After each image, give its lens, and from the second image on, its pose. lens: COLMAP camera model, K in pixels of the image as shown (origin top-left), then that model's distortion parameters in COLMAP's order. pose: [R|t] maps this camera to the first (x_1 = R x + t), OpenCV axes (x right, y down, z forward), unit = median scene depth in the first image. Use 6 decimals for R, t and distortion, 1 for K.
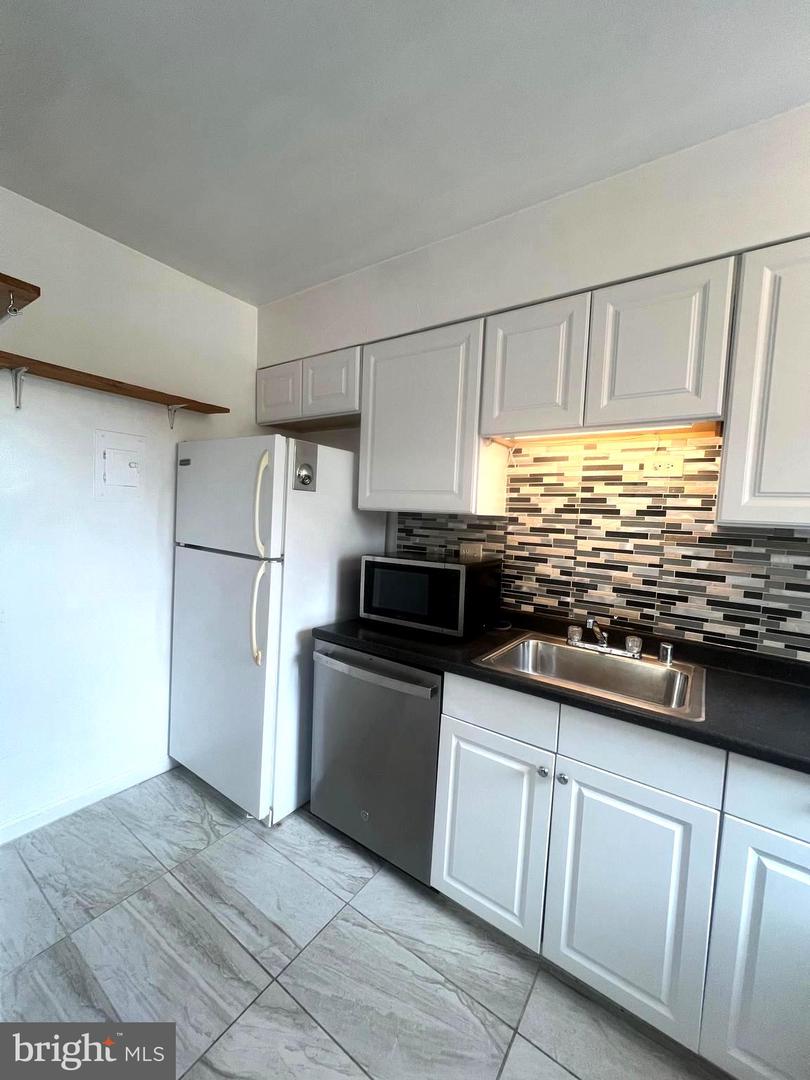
lens RADIAL K [[431.9, 0, 405.2], [0, 431.9, 537.6], [0, 0, 1]] dist [-0.000271, 0.000211]
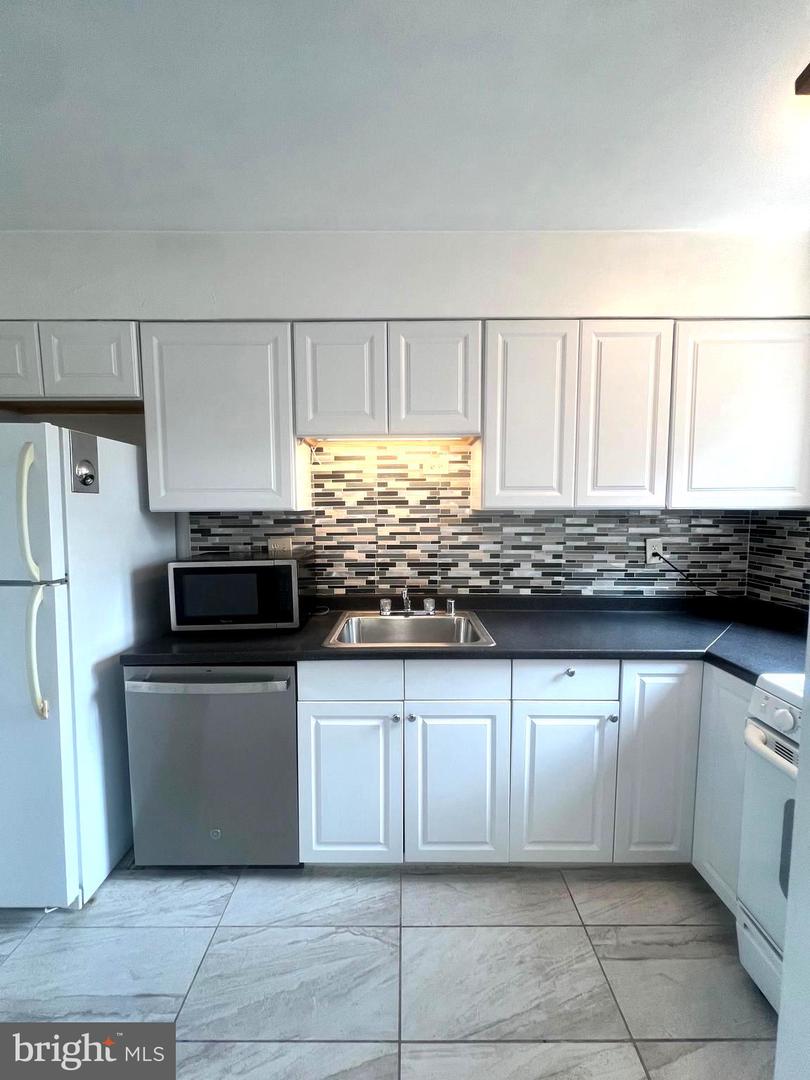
lens RADIAL K [[431.9, 0, 405.2], [0, 431.9, 537.6], [0, 0, 1]] dist [-0.000271, 0.000211]
pose [[0.815628, -0.091278, 0.571330, -0.233464], [0.074694, 0.995825, 0.052464, -0.024030], [-0.573734, -0.000116, 0.819041, -0.016689]]
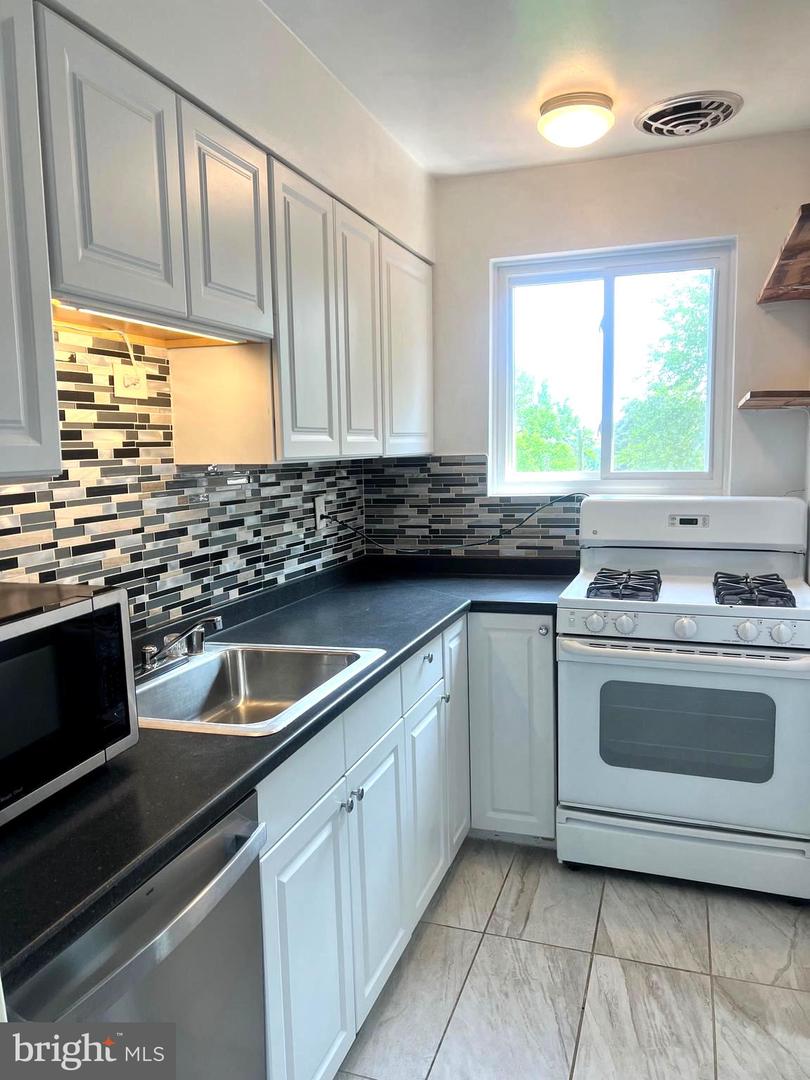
lens RADIAL K [[800.4, 0, 403.8], [0, 800.4, 537.1], [0, 0, 1]] dist [0.061053, -0.080301]
pose [[-0.281387, -0.146809, 0.948298, -0.713534], [0.066267, 0.982896, 0.171828, -0.110741], [-0.957304, 0.111191, -0.266845, 0.910426]]
